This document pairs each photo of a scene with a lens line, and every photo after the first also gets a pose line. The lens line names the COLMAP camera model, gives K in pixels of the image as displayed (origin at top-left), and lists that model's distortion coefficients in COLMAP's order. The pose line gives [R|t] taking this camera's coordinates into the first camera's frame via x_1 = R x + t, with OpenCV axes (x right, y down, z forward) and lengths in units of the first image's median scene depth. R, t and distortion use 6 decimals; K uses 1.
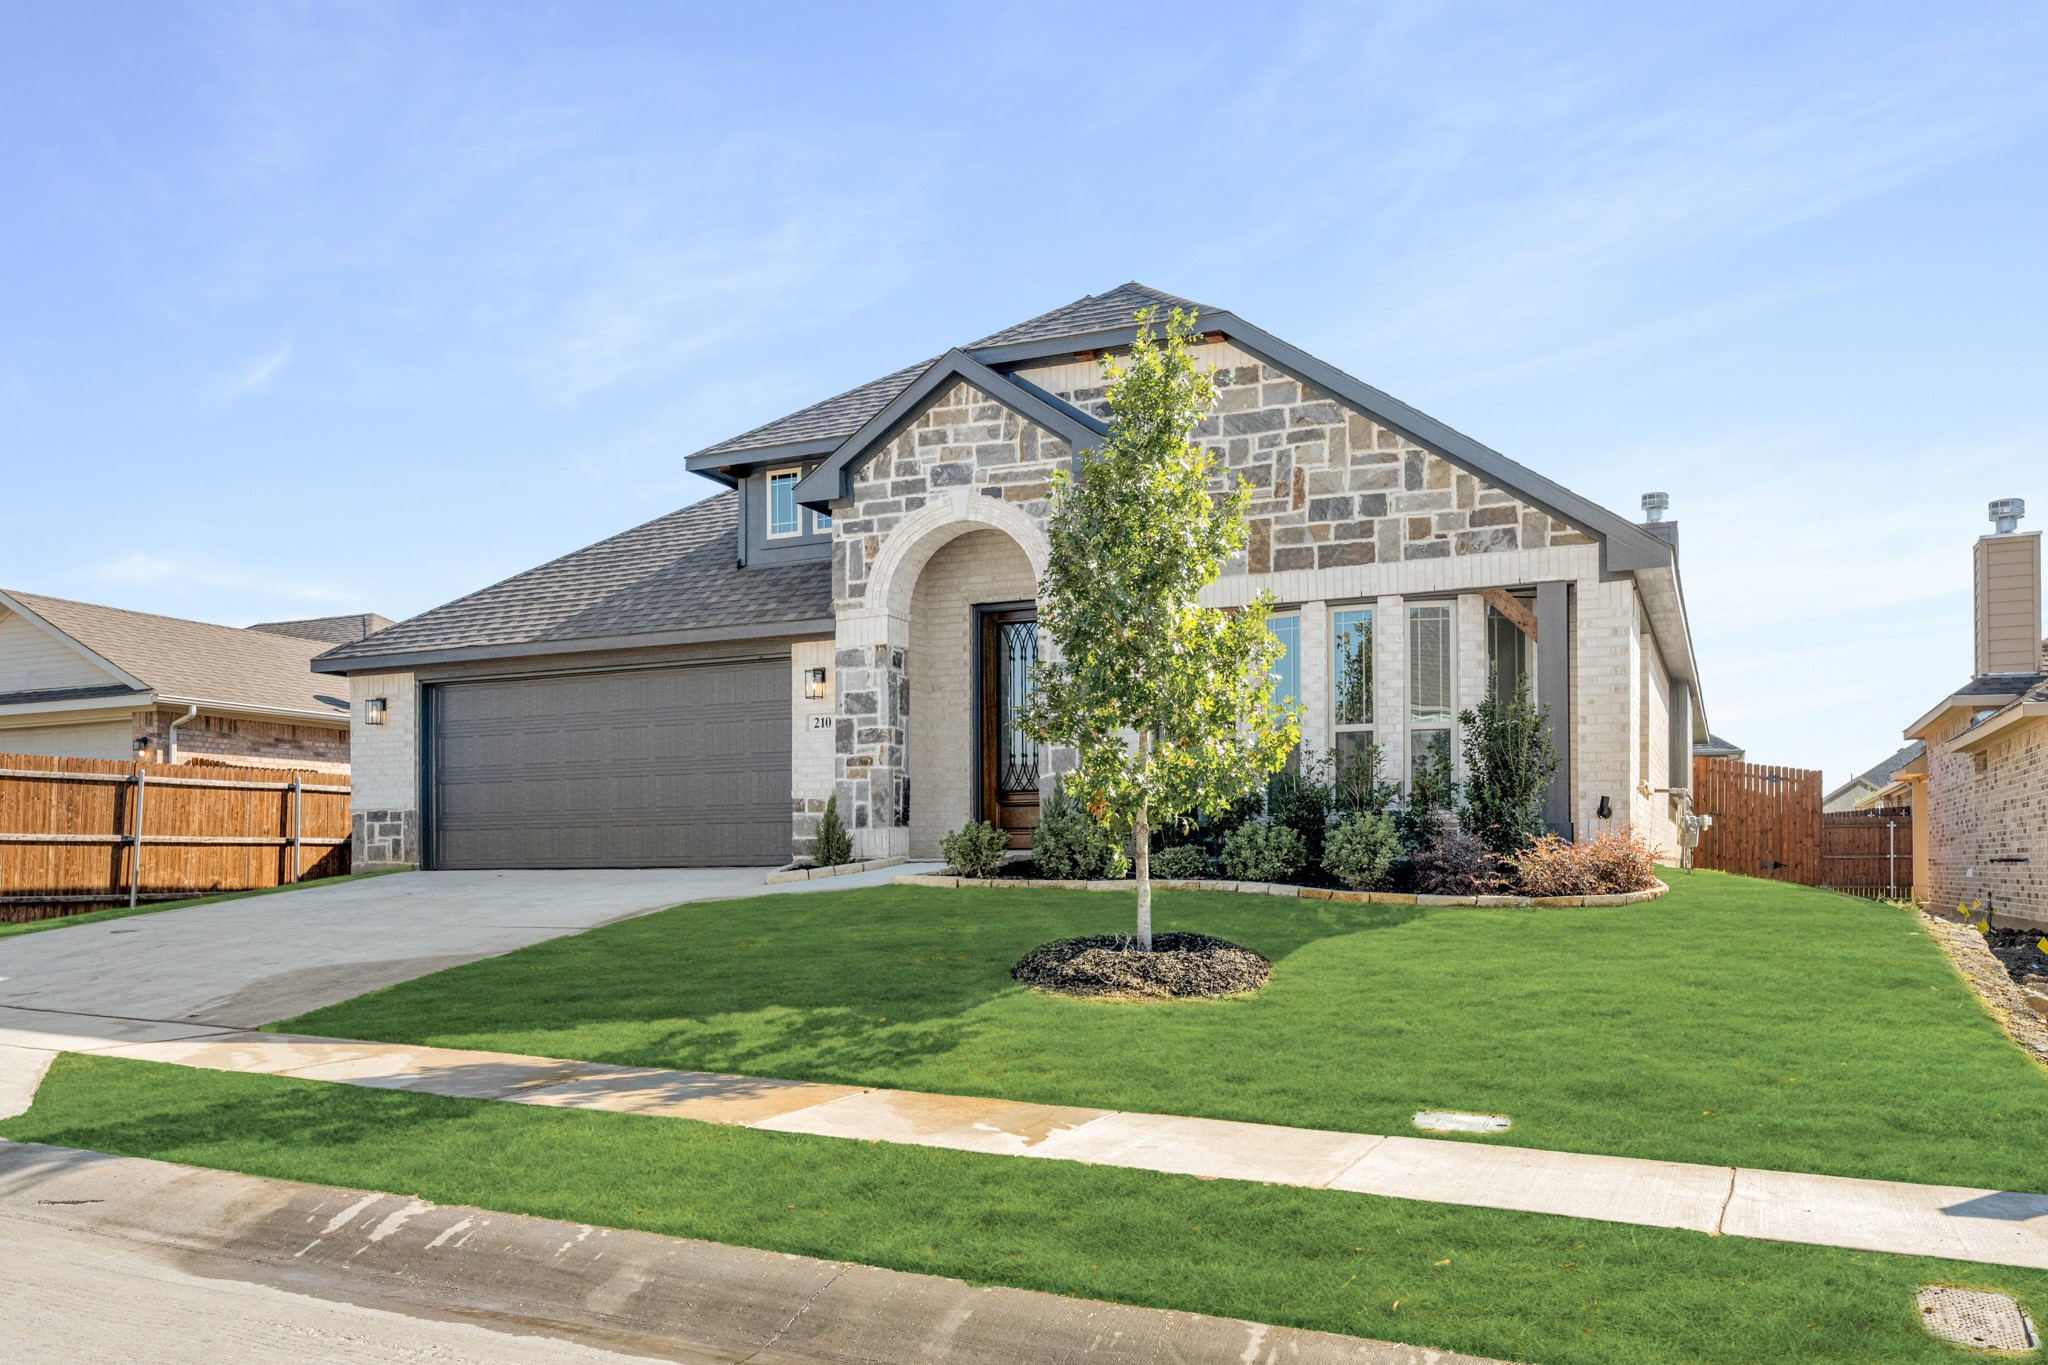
lens RADIAL K [[1244.6, 0, 1023.0], [0, 1244.6, 678.1], [0, 0, 1]] dist [0.000907, -0.002309]
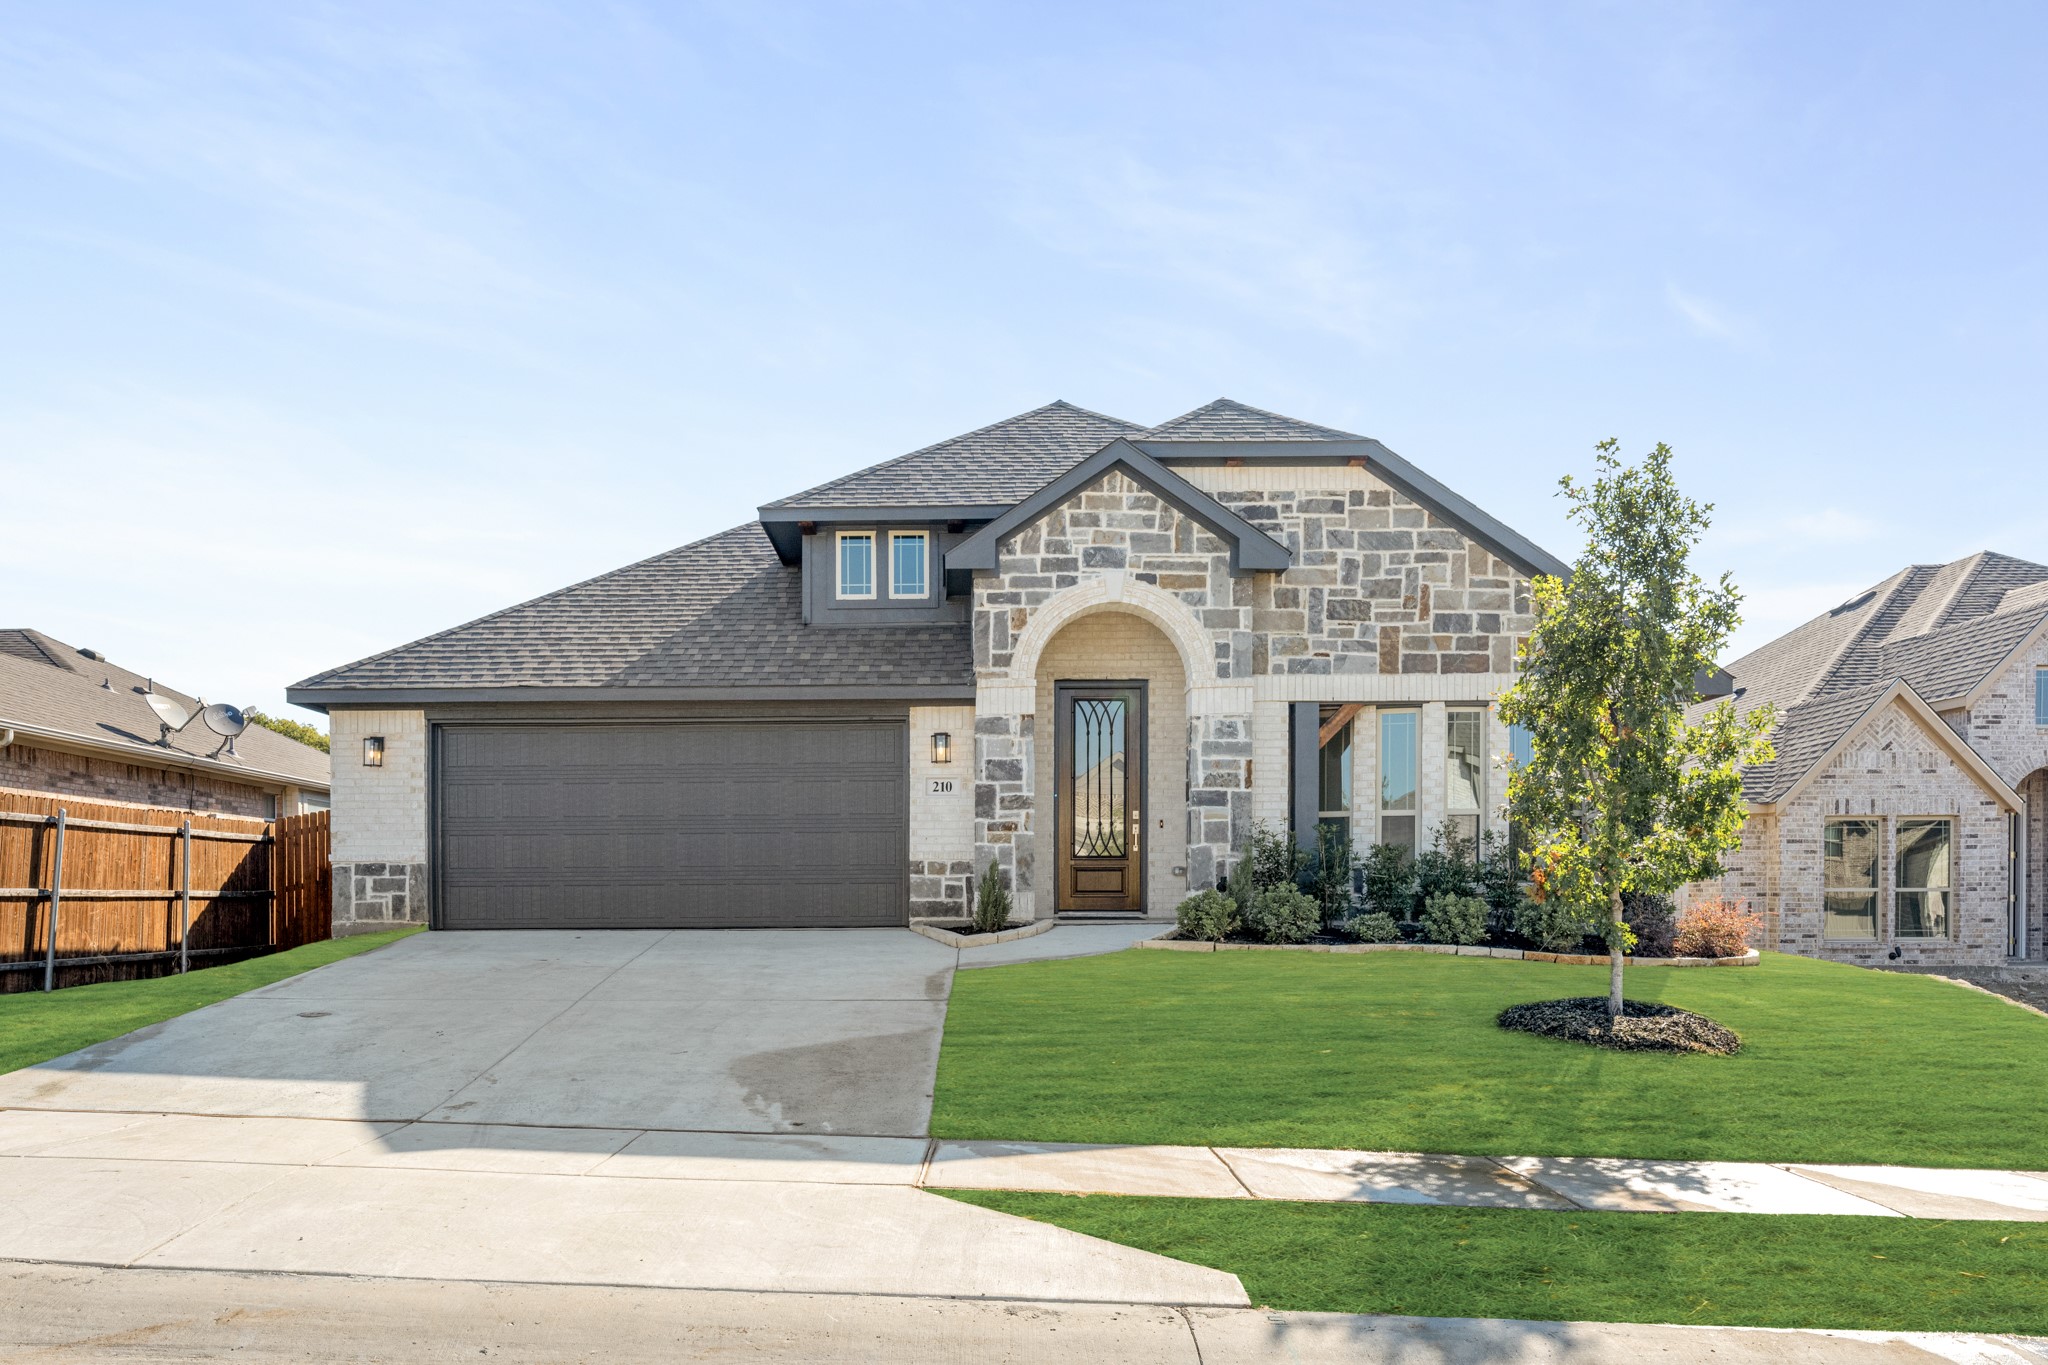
lens RADIAL K [[1104.0, 0, 1024.6], [0, 1104.0, 768.8], [0, 0, 1]] dist [0.001687, -0.000873]
pose [[0.946425, 0.045050, 0.319766, -0.401723], [-0.051213, 0.998628, 0.010885, 0.008281], [-0.318837, -0.026678, 0.947434, 0.129012]]
